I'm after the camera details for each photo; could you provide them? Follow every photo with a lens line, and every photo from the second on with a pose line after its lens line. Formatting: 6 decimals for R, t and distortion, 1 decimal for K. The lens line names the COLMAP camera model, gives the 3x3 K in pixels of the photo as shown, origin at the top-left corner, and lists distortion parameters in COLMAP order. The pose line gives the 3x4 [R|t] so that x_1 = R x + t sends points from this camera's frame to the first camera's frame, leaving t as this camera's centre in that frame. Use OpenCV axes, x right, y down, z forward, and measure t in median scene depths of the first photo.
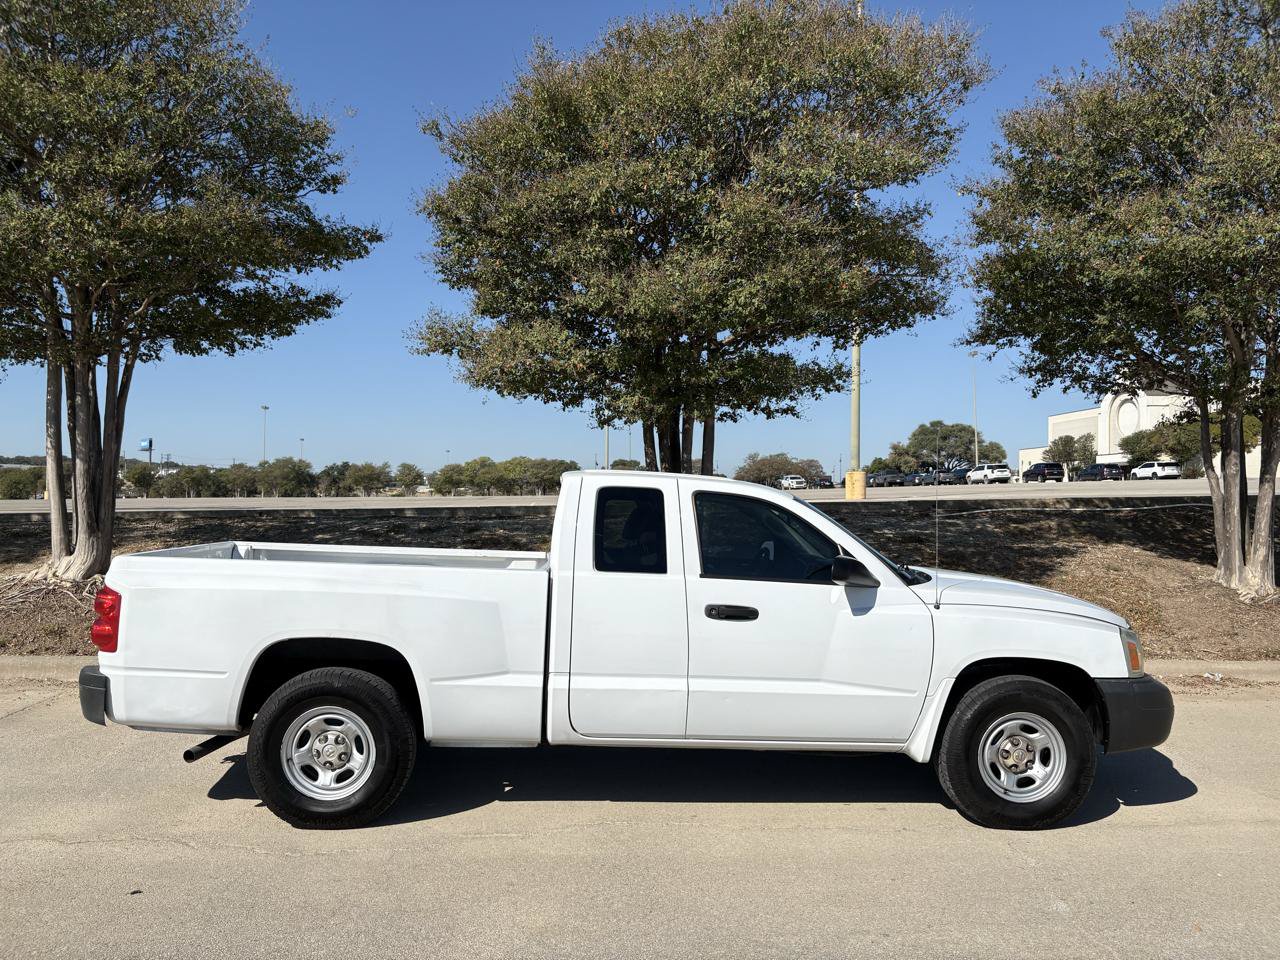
lens RADIAL K [[962.6, 0, 633.7], [0, 962.6, 497.3], [0, 0, 1]] dist [0.050519, -0.059160]
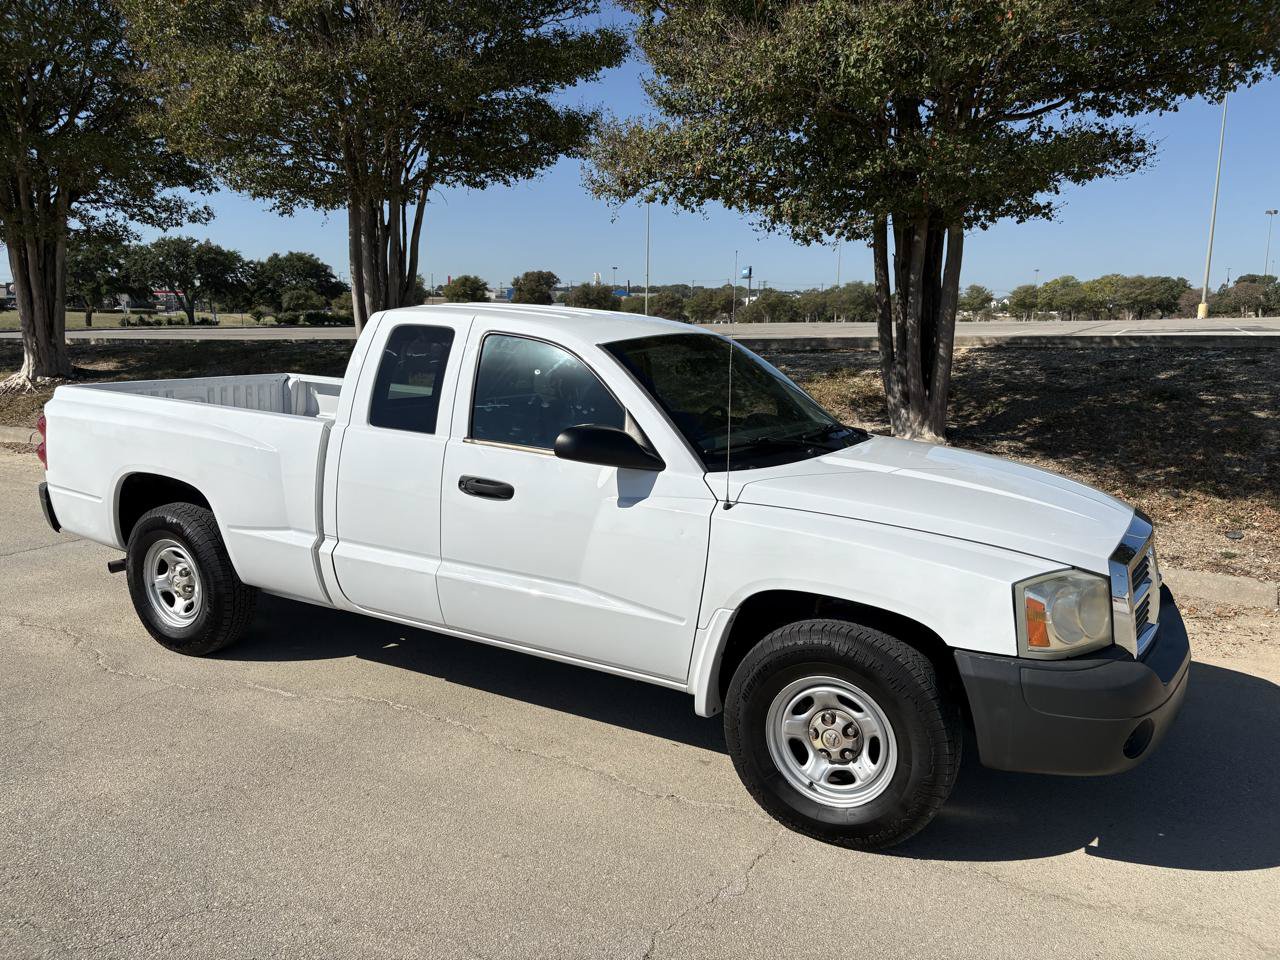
lens RADIAL K [[962.6, 0, 638.9], [0, 962.6, 497.5], [0, 0, 1]] dist [0.050519, -0.059160]
pose [[0.838427, 0.100040, -0.535755, 0.622804], [-0.002744, 0.983772, 0.179402, -0.015192], [0.545008, -0.148945, 0.825095, 0.402622]]
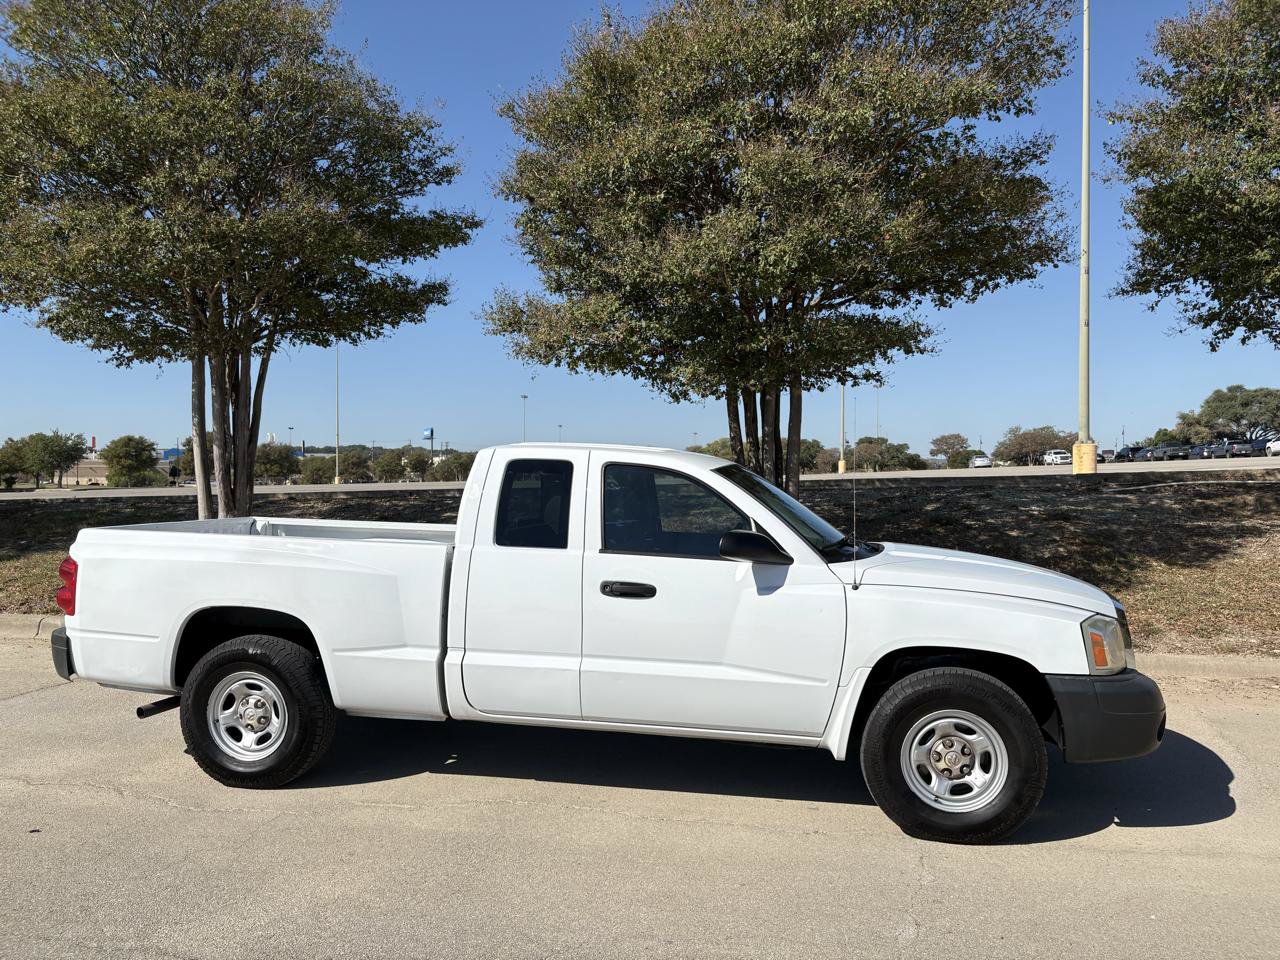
lens RADIAL K [[962.6, 0, 637.7], [0, 962.6, 498.8], [0, 0, 1]] dist [0.050519, -0.059160]
pose [[0.967863, -0.005874, -0.251411, 0.342039], [0.011303, 0.999733, 0.020158, 0.011079], [0.251225, -0.022352, 0.967671, 0.088544]]
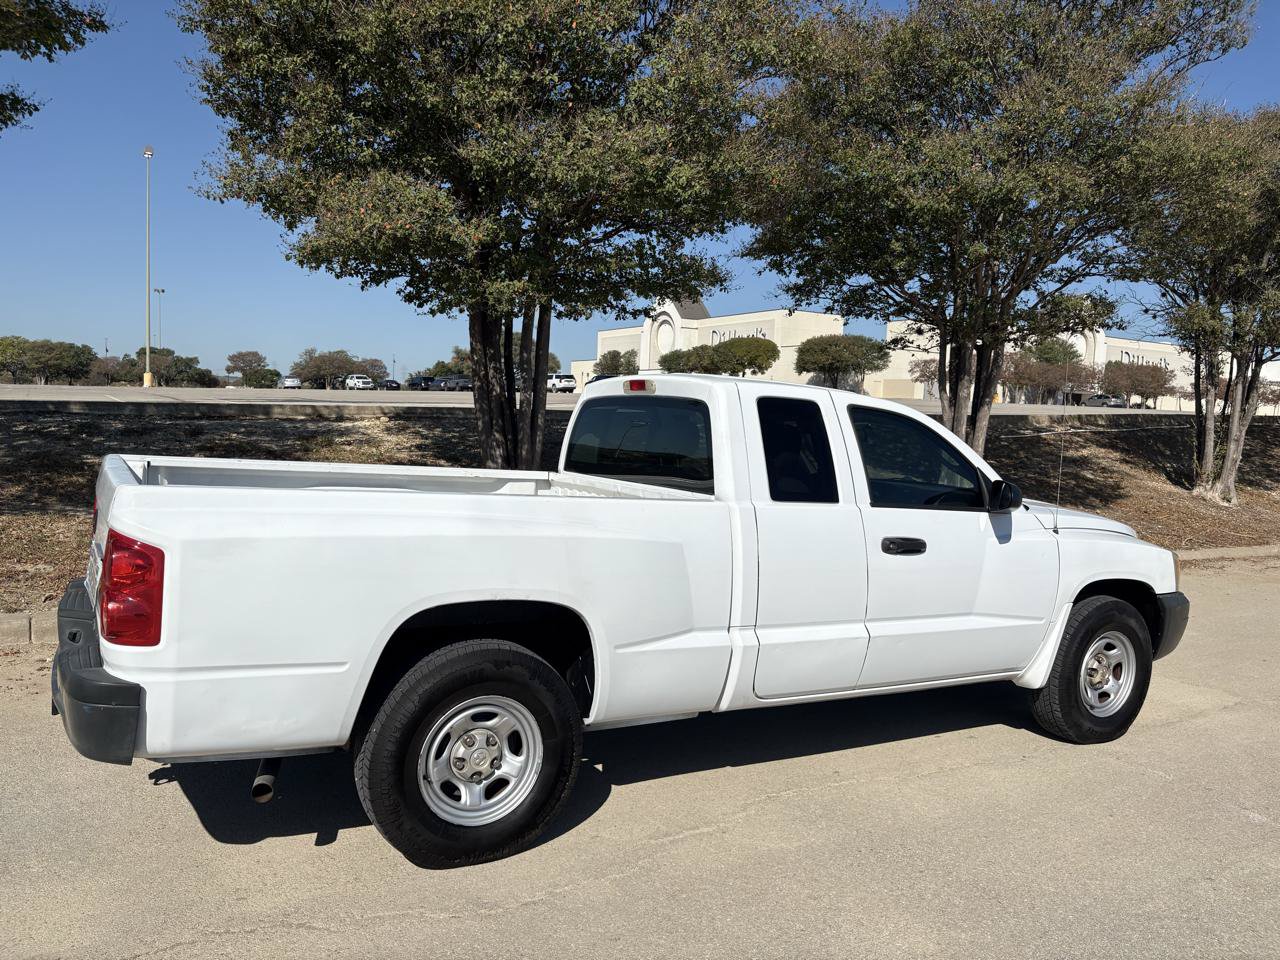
lens RADIAL K [[962.6, 0, 636.6], [0, 962.6, 499.4], [0, 0, 1]] dist [0.050519, -0.059160]
pose [[0.895846, -0.012602, 0.444187, -0.498875], [-0.032862, 0.994982, 0.094505, 0.002144], [-0.443148, -0.099259, 0.890936, 0.318508]]
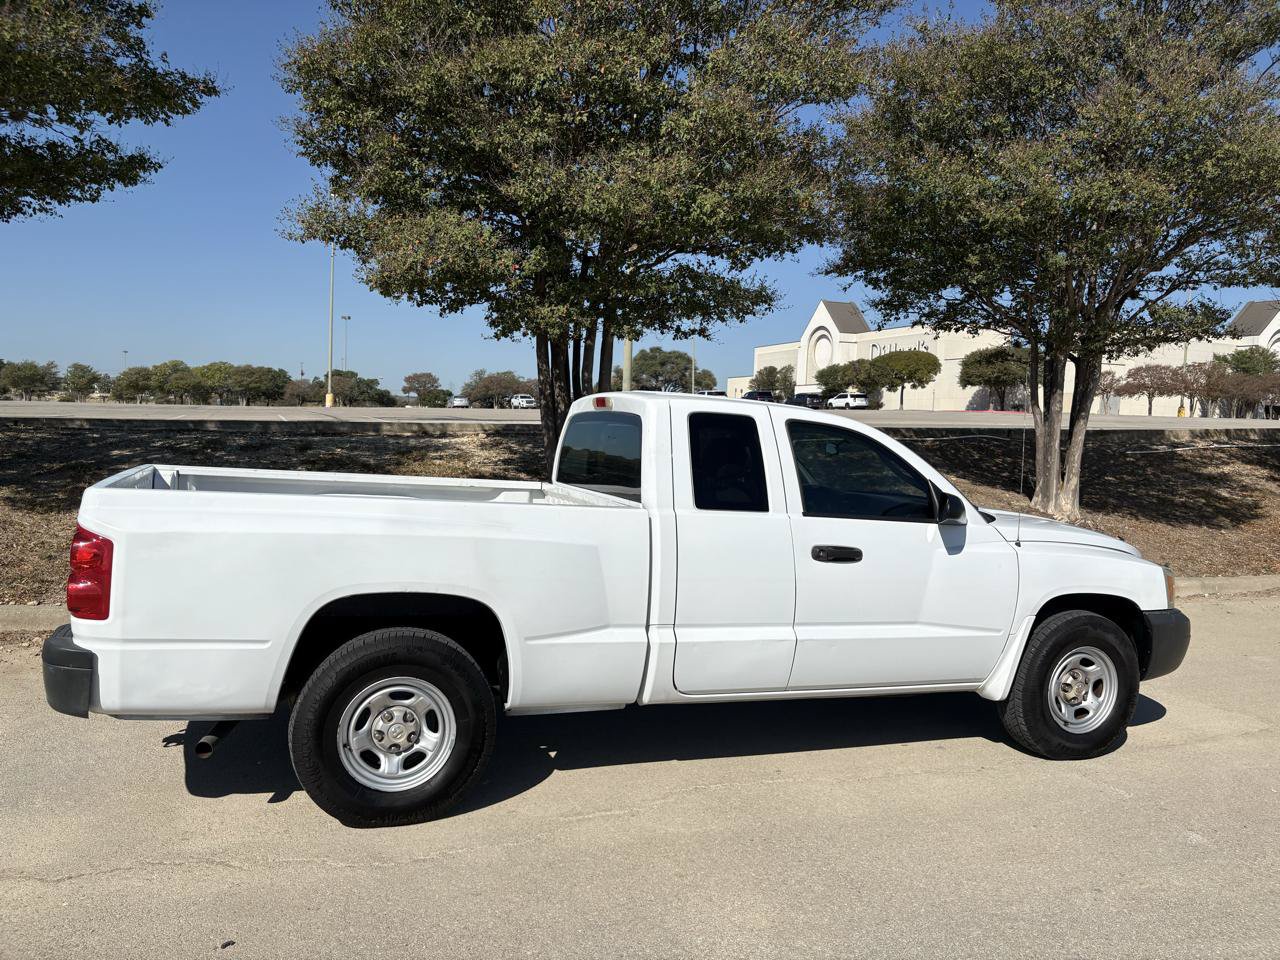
lens RADIAL K [[962.6, 0, 639.6], [0, 962.6, 488.1], [0, 0, 1]] dist [0.050519, -0.059160]
pose [[0.955781, 0.006087, 0.294015, -0.341787], [-0.028227, 0.997068, 0.071119, -0.002787], [-0.292720, -0.076274, 0.953151, 0.179378]]
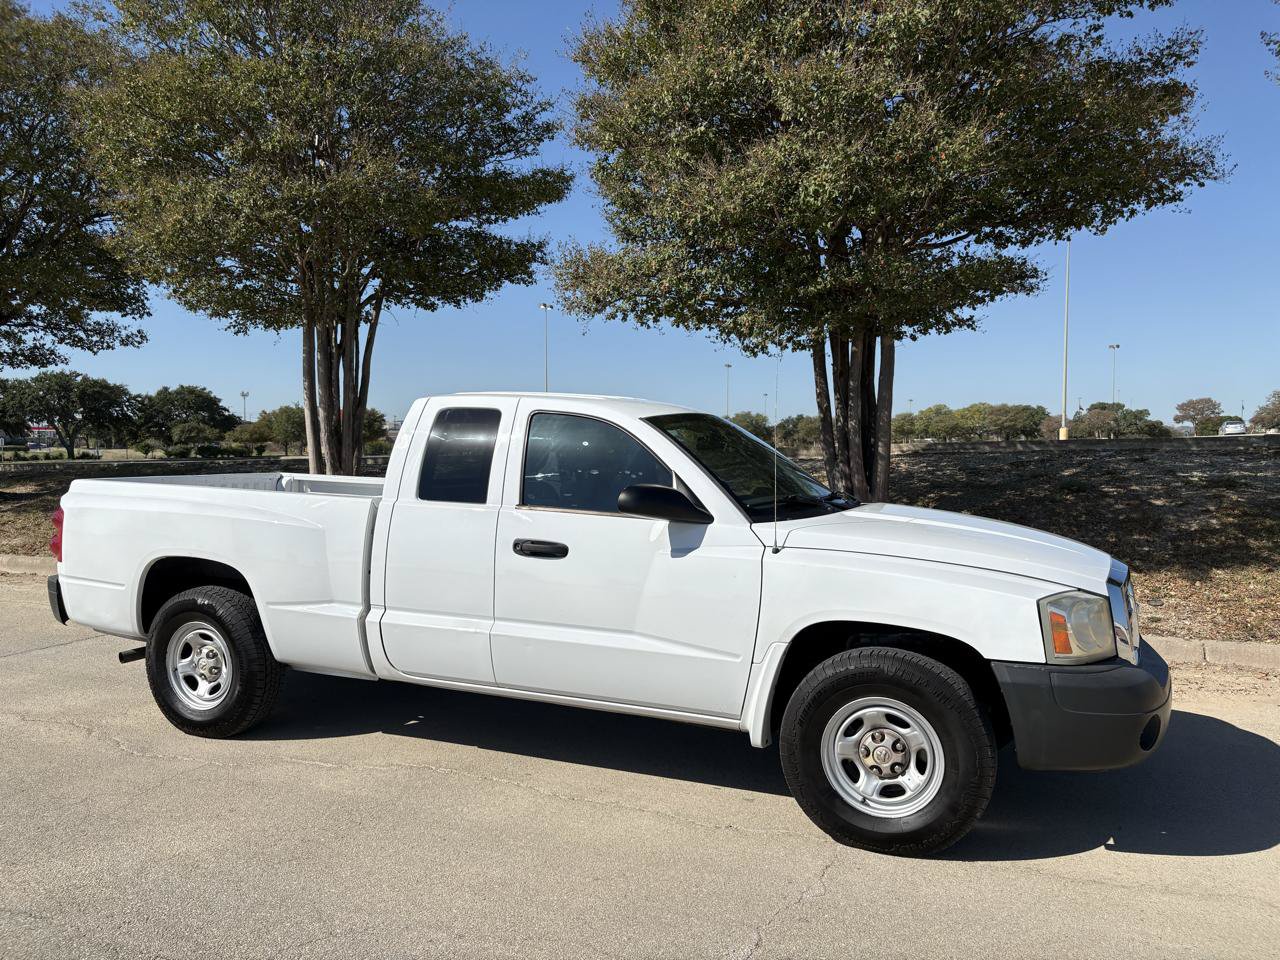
lens RADIAL K [[962.6, 0, 640.2], [0, 962.6, 500.1], [0, 0, 1]] dist [0.050519, -0.059160]
pose [[0.892993, 0.013973, -0.449853, 0.559952], [0.009868, 0.998670, 0.050610, 0.032377], [0.449962, -0.049634, 0.891667, 0.265109]]
